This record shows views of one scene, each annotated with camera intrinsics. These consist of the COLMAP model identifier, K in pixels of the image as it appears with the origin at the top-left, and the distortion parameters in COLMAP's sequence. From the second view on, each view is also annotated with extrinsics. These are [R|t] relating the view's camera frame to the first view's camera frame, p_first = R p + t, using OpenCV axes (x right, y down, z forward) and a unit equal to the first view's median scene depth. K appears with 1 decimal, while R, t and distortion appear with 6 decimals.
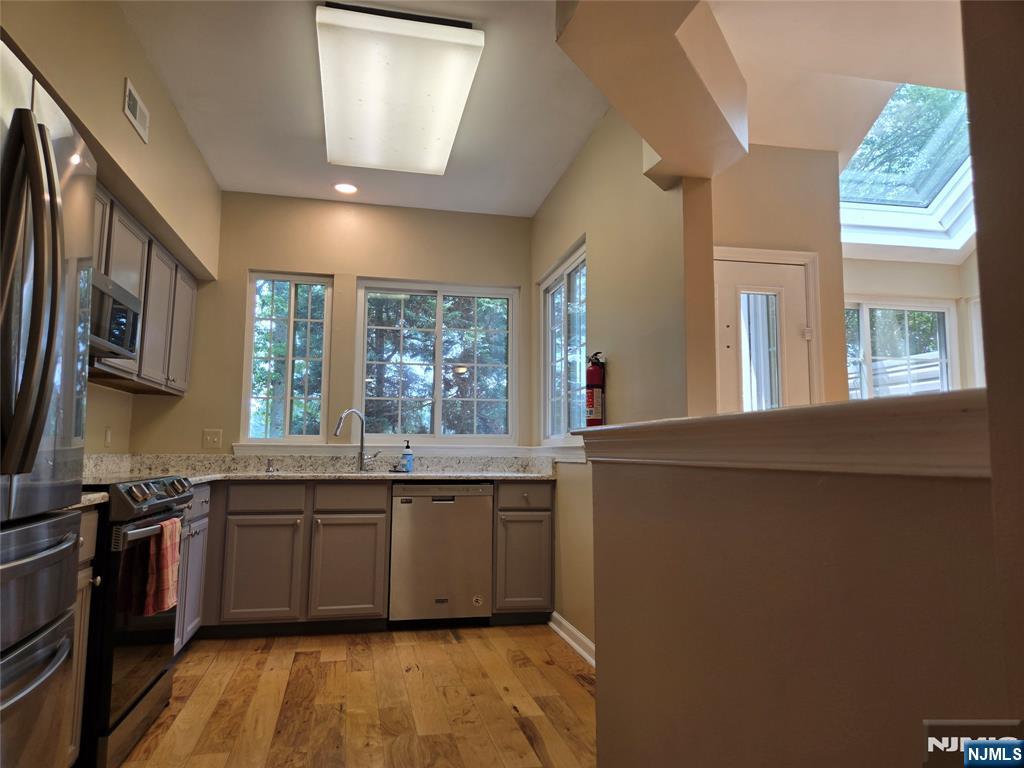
lens RADIAL K [[679.7, 0, 499.2], [0, 679.7, 378.7], [0, 0, 1]] dist [0.053484, -0.044032]
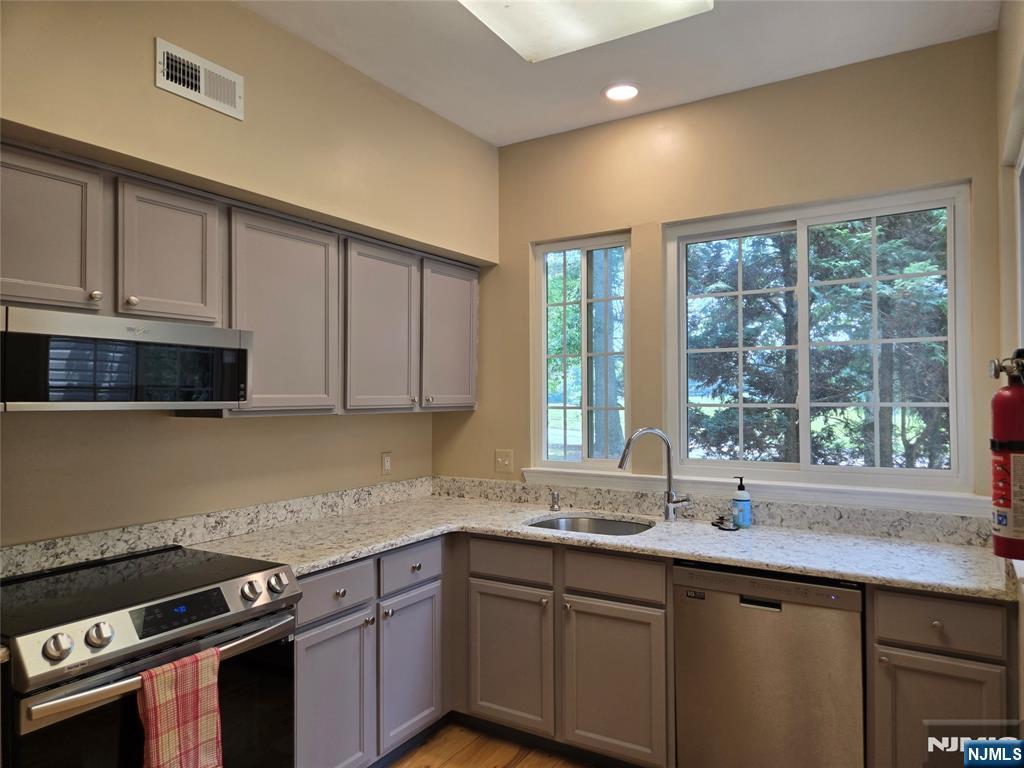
lens RADIAL K [[679.7, 0, 516.7], [0, 679.7, 388.7], [0, 0, 1]] dist [0.053484, -0.044032]
pose [[0.729849, -0.021255, -0.683278, 0.165691], [0.088567, 0.994033, 0.063681, -0.054083], [0.677847, -0.106993, 0.727376, 0.479977]]
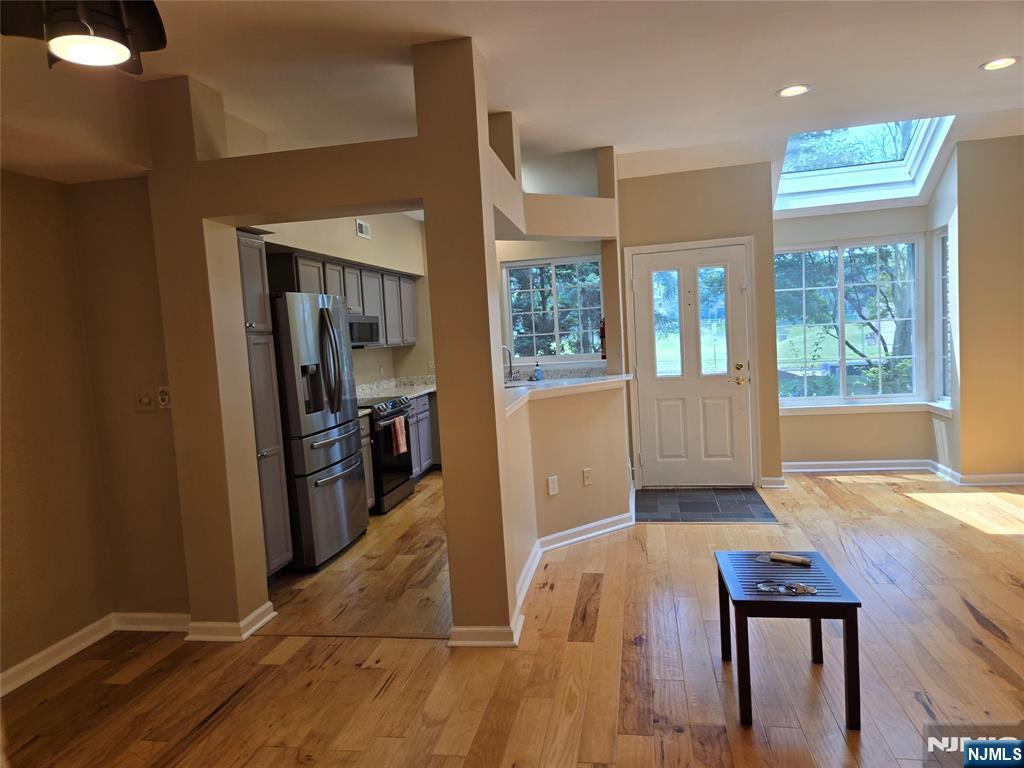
lens RADIAL K [[679.7, 0, 507.3], [0, 679.7, 384.8], [0, 0, 1]] dist [0.053484, -0.044032]
pose [[0.924050, -0.037502, -0.380428, 0.491111], [0.112075, 0.978023, 0.175816, -0.175757], [0.365474, -0.205099, 0.907944, -0.623437]]
